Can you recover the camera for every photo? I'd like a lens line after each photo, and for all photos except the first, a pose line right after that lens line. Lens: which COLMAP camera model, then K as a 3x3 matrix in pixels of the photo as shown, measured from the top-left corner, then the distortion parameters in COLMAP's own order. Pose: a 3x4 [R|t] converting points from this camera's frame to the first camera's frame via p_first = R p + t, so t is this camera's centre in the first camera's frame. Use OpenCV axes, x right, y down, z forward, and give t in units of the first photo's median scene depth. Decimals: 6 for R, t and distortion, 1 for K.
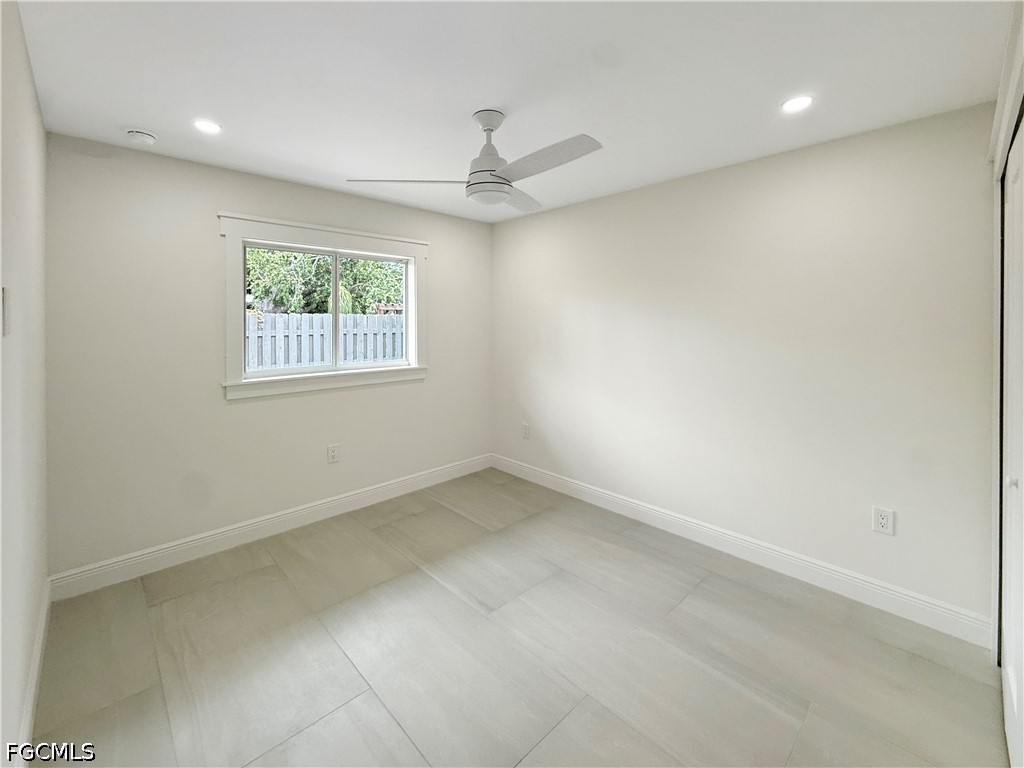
lens RADIAL K [[410.0, 0, 512.0], [0, 410.0, 384.0], [0, 0, 1]] dist [0.000658, 0.000049]
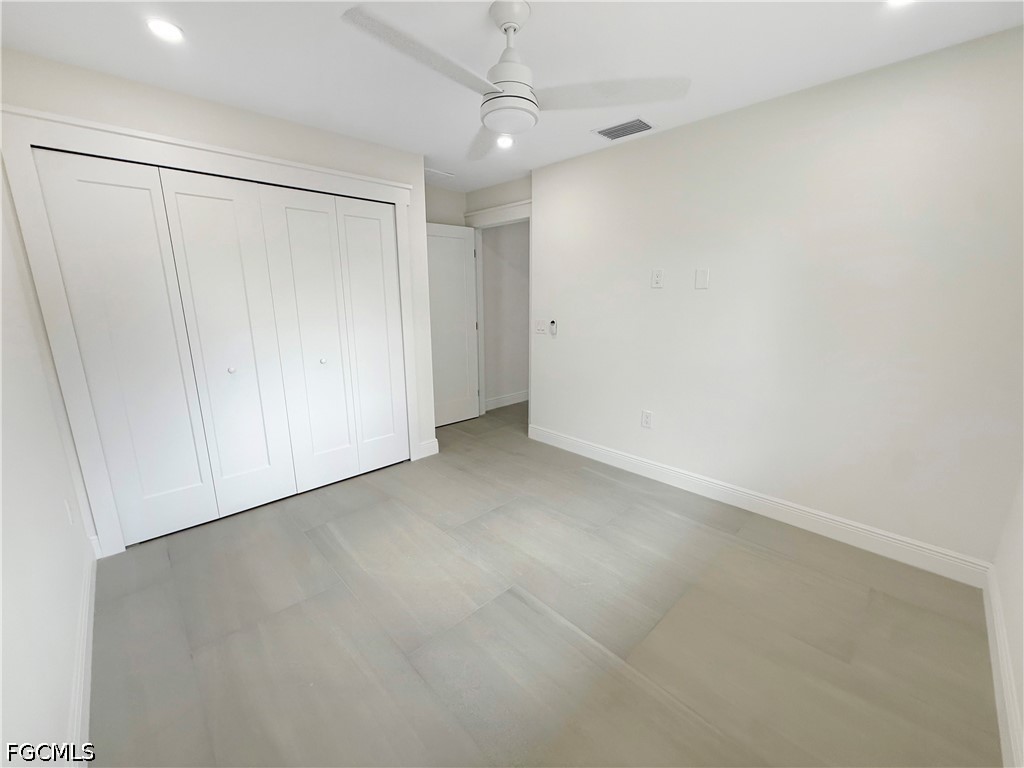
lens RADIAL K [[410.0, 0, 512.0], [0, 410.0, 384.0], [0, 0, 1]] dist [0.000658, 0.000049]
pose [[-0.999795, 0.000816, 0.020241, -0.074831], [0.007980, 0.934252, 0.356524, -0.232810], [-0.018619, 0.356613, -0.934067, 1.692451]]
